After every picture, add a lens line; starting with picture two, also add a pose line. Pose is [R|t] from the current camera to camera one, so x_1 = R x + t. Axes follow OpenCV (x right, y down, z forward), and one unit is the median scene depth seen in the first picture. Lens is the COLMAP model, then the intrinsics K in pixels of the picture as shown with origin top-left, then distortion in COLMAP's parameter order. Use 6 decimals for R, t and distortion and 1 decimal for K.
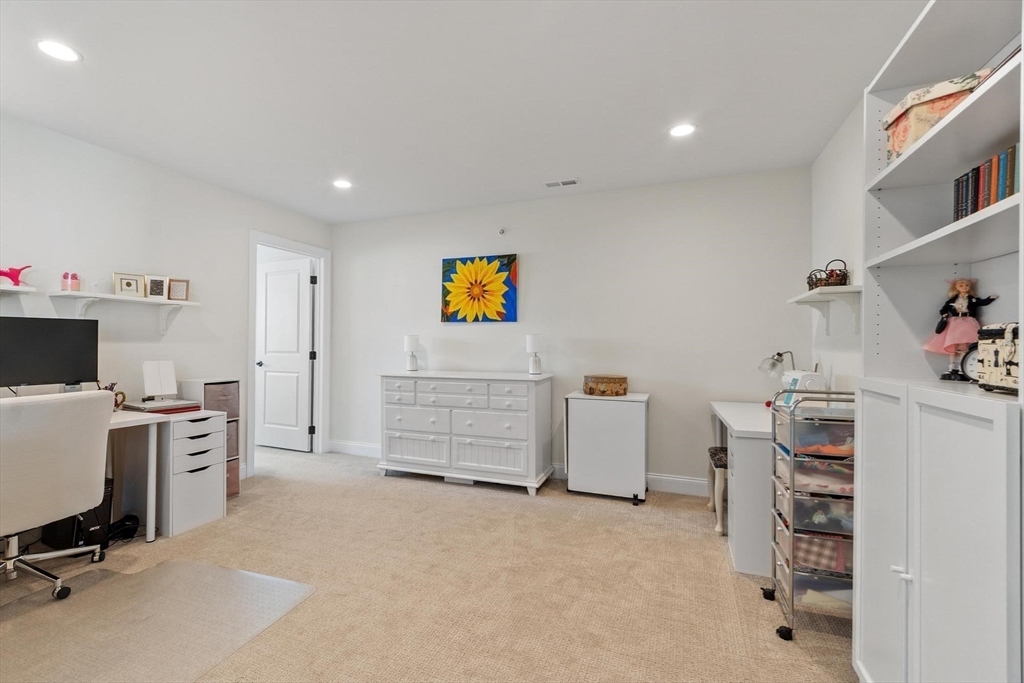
lens RADIAL K [[436.5, 0, 513.7], [0, 436.5, 343.8], [0, 0, 1]] dist [0.001400, -0.000034]
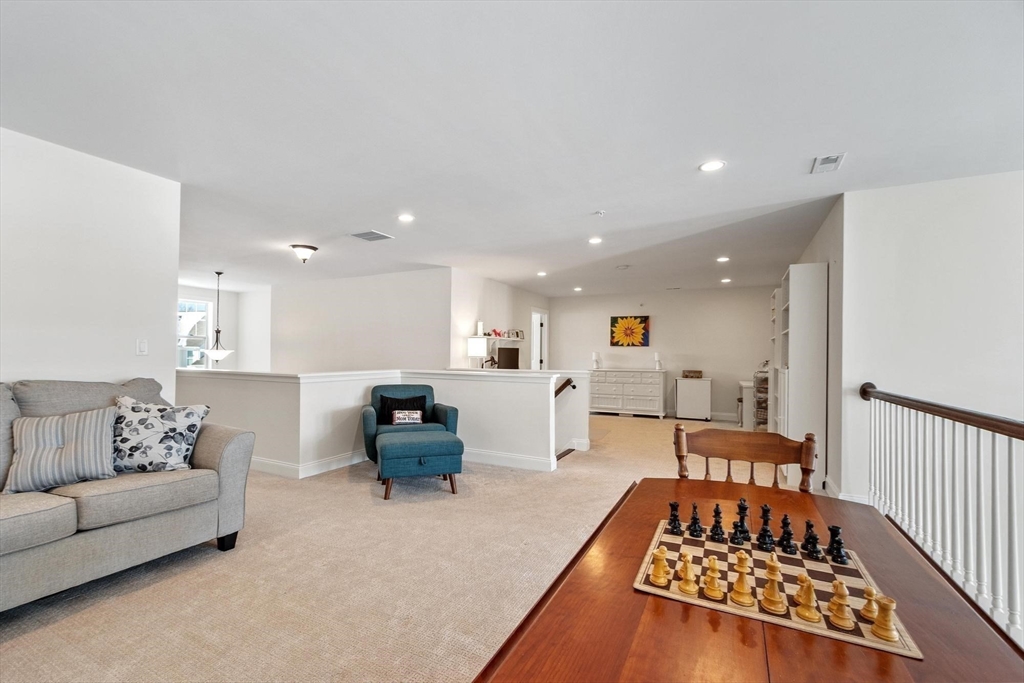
lens RADIAL K [[436.5, 0, 509.7], [0, 436.5, 346.3], [0, 0, 1]] dist [0.001400, -0.000034]
pose [[0.992356, 0.001562, -0.123395, -0.414980], [-0.003308, 0.999897, -0.013943, -0.017017], [0.123360, 0.014245, 0.992260, -1.268175]]
